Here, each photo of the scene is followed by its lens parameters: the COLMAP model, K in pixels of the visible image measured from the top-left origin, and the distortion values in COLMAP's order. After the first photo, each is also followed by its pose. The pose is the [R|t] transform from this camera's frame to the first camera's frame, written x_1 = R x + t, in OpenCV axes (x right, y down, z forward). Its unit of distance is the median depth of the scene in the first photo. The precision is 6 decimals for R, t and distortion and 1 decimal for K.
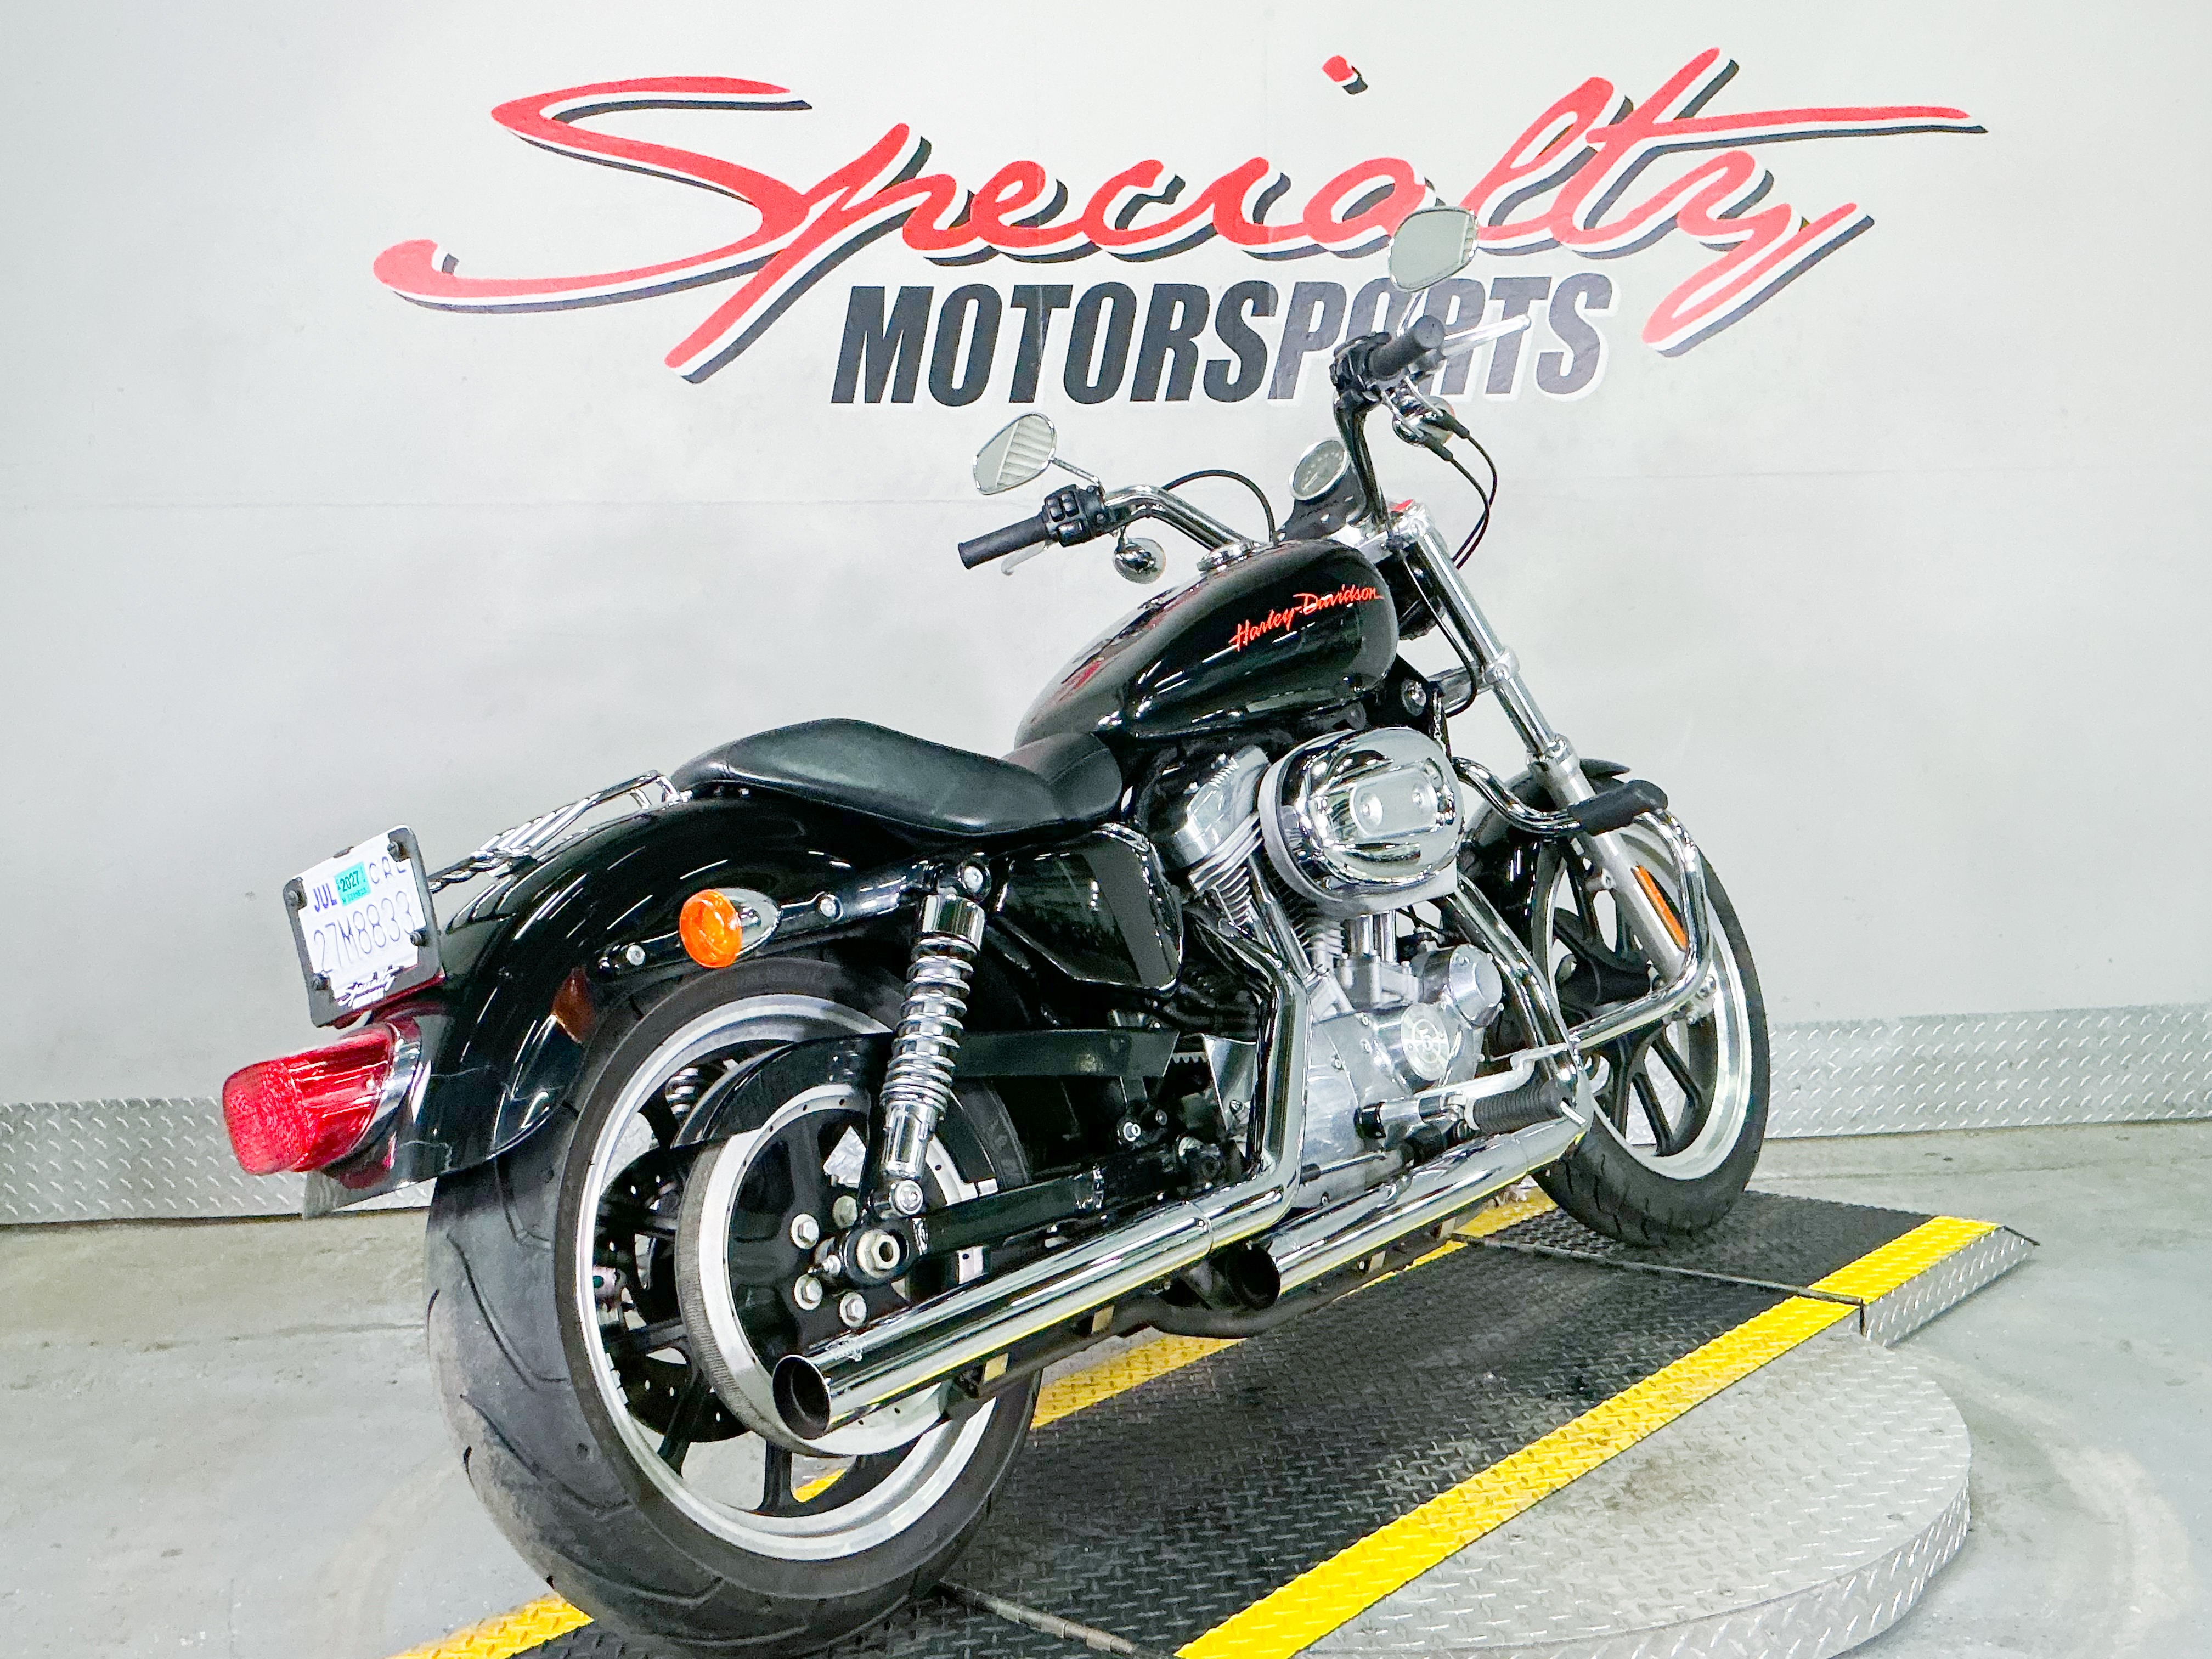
lens RADIAL K [[2259.9, 0, 1096.9], [0, 2259.9, 813.9], [0, 0, 1]] dist [0.028347, 0.000000]
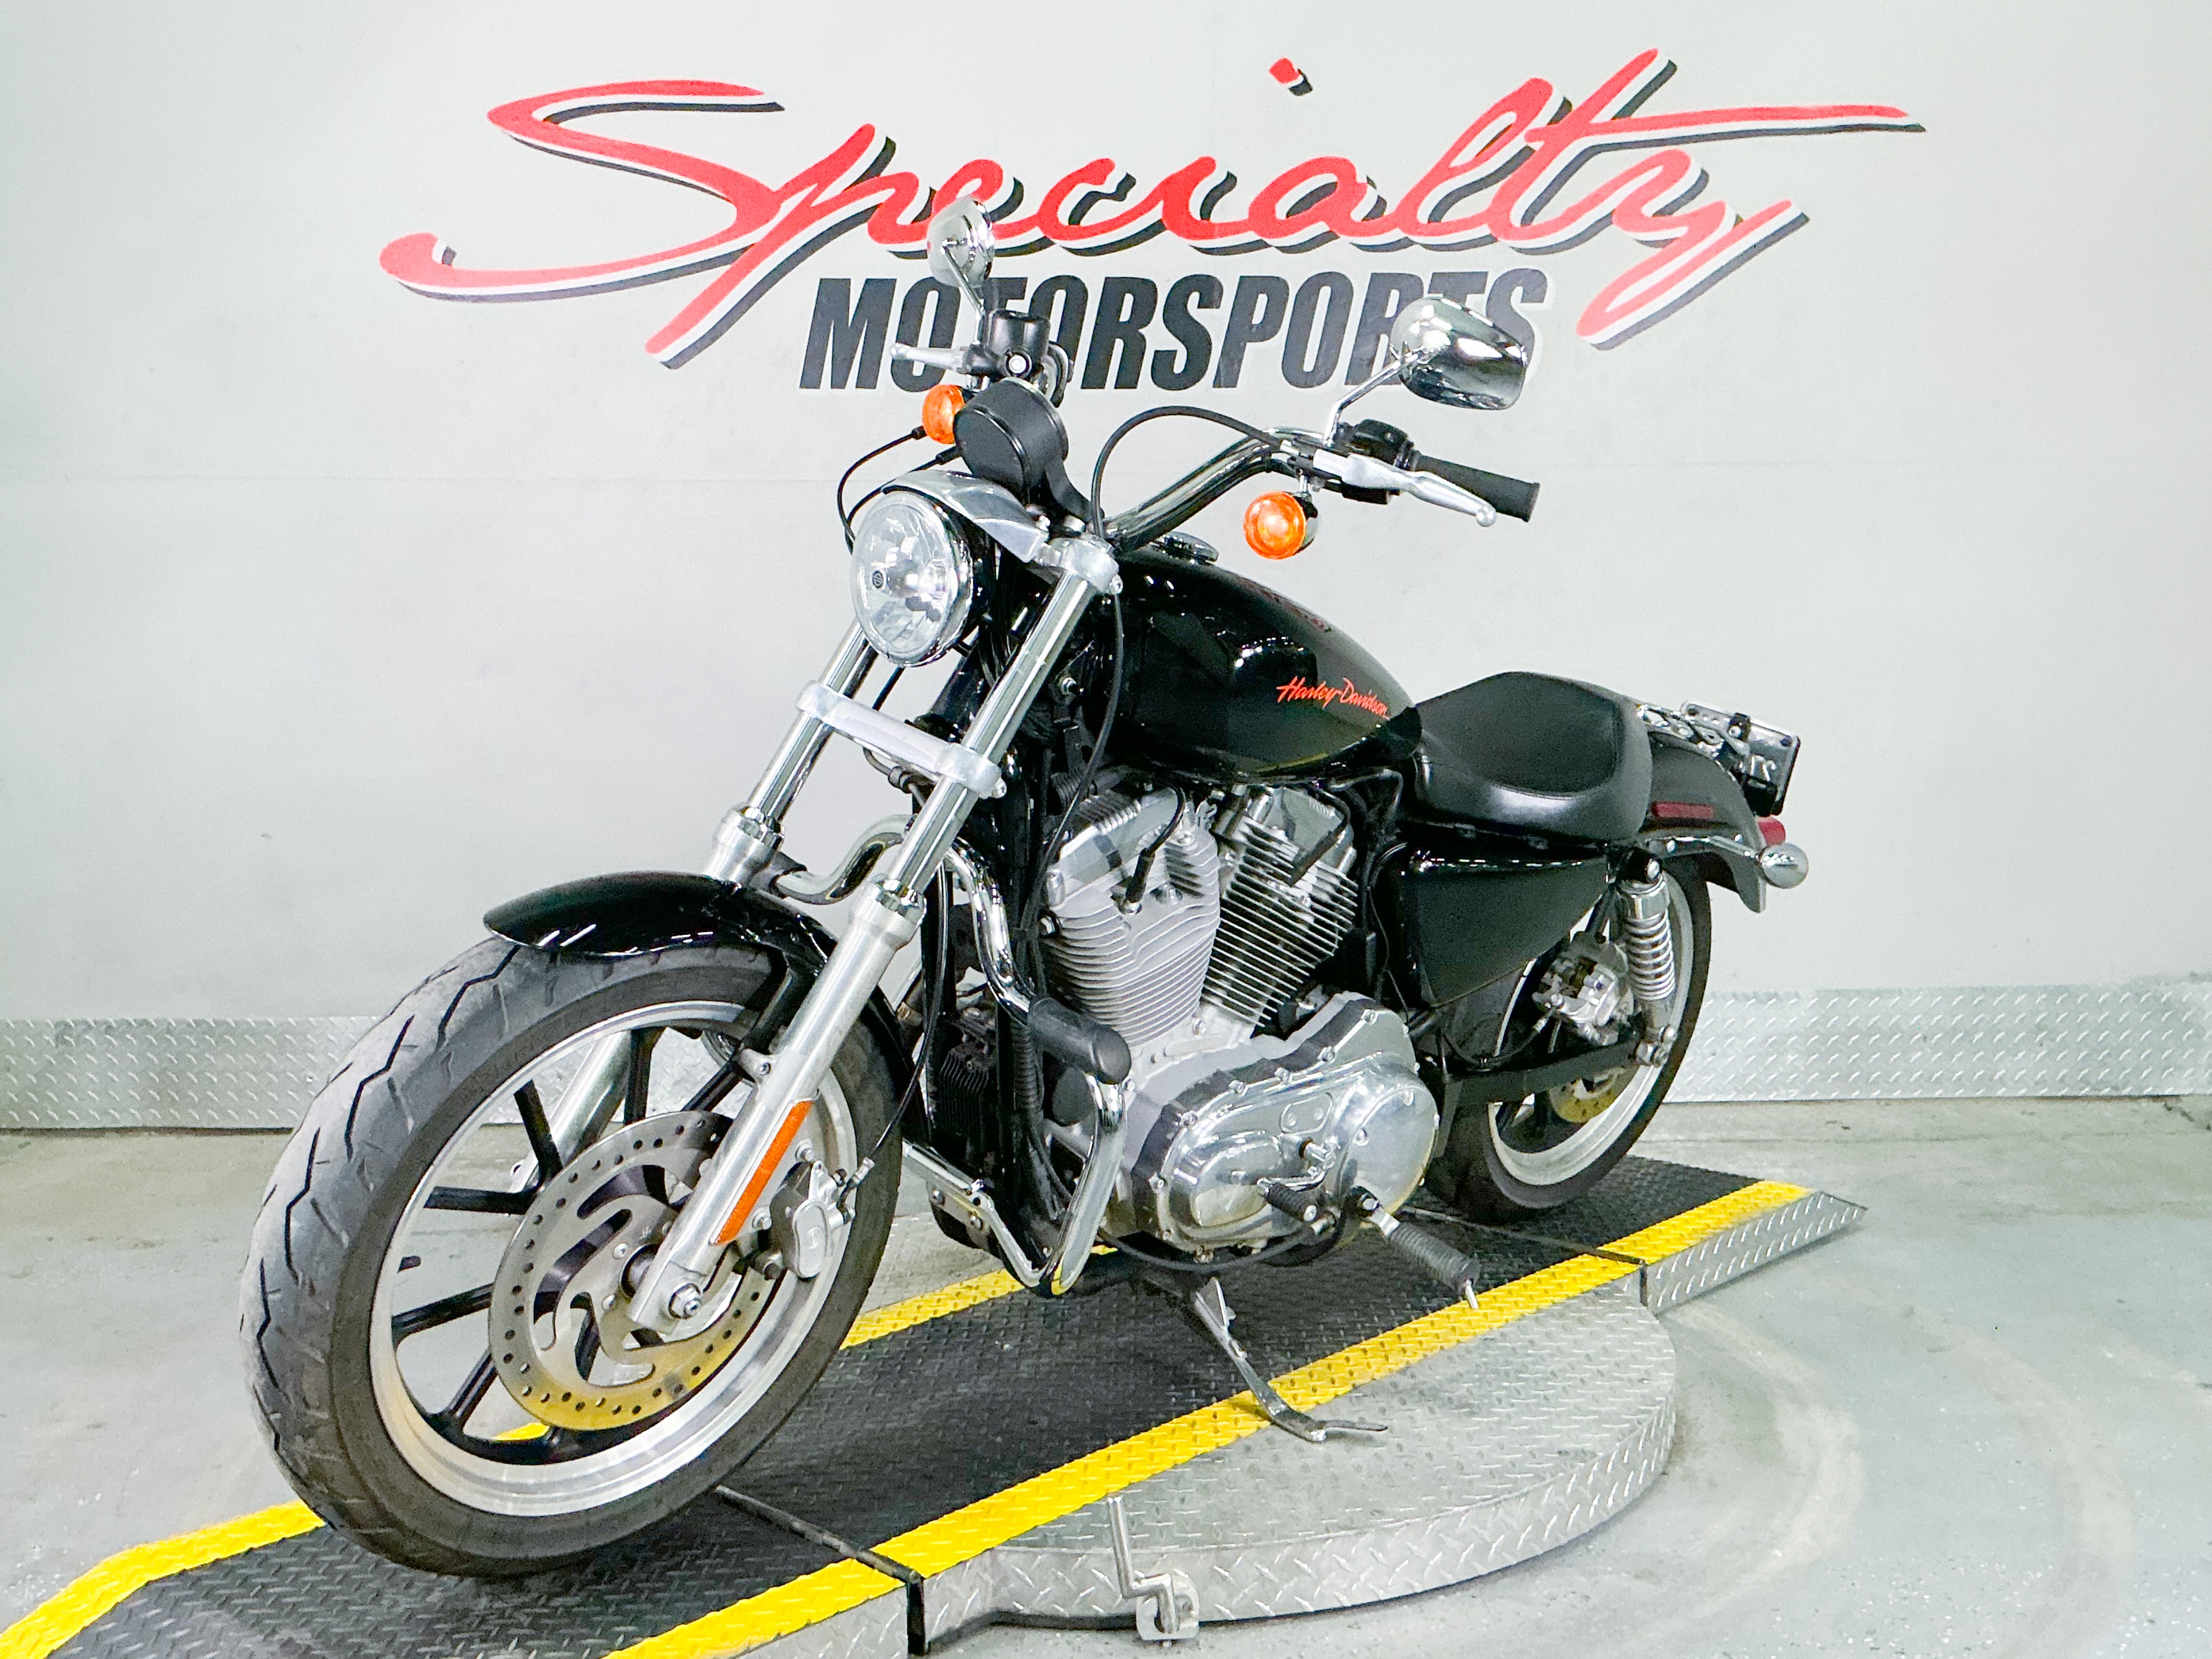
lens RADIAL K [[2259.9, 0, 1108.2], [0, 2259.9, 820.3], [0, 0, 1]] dist [0.028347, 0.000000]
pose [[0.997052, 0.022949, -0.073220, 0.109489], [-0.020727, 0.999306, 0.030957, -0.013978], [0.073879, -0.029348, 0.996835, -0.057844]]
